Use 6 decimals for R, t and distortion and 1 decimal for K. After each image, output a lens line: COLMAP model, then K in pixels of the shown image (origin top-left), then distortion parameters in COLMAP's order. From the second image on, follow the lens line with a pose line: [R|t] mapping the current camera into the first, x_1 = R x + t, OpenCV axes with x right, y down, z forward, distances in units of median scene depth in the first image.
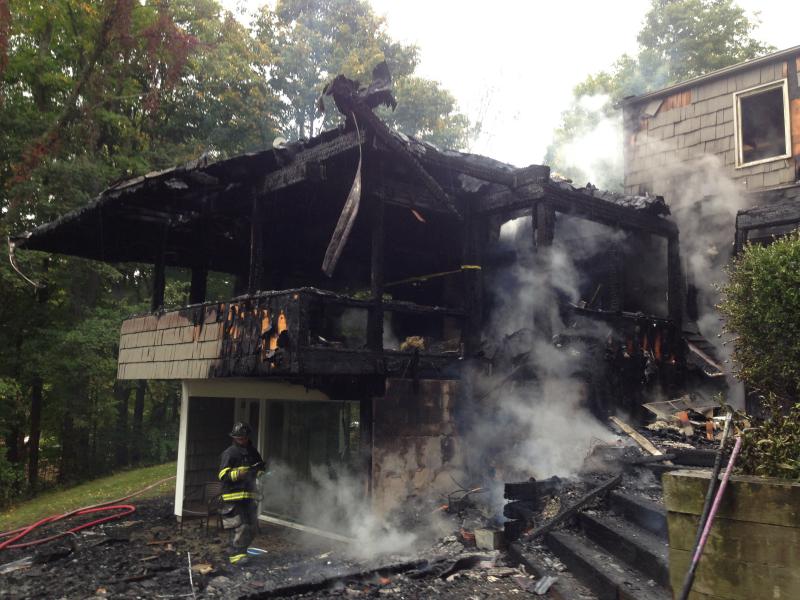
lens RADIAL K [[732.2, 0, 400.7], [0, 732.2, 295.9], [0, 0, 1]] dist [0.154392, -0.245615]
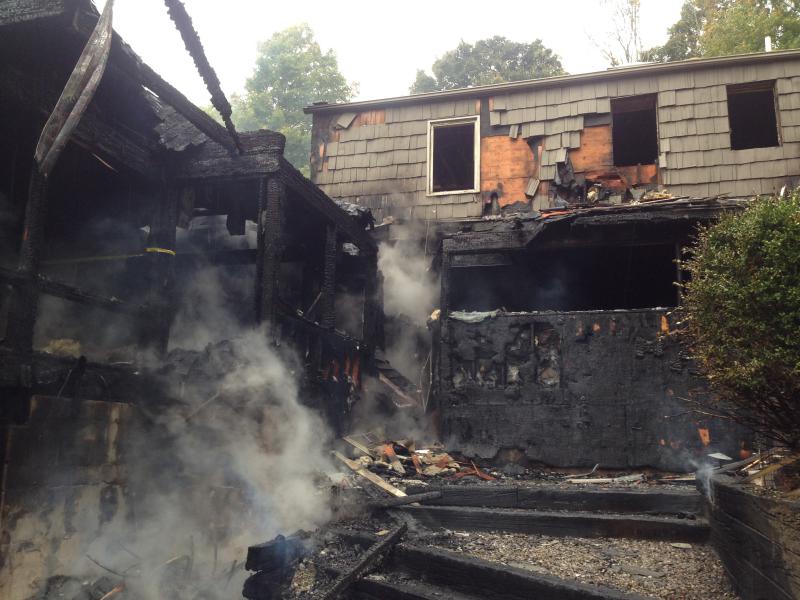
lens RADIAL K [[732.2, 0, 400.7], [0, 732.2, 295.9], [0, 0, 1]] dist [0.154392, -0.245615]
pose [[0.840295, 0.106564, 0.531553, -0.101951], [-0.073866, 0.993852, -0.082474, 0.054149], [-0.537074, 0.030039, 0.843000, 0.263951]]
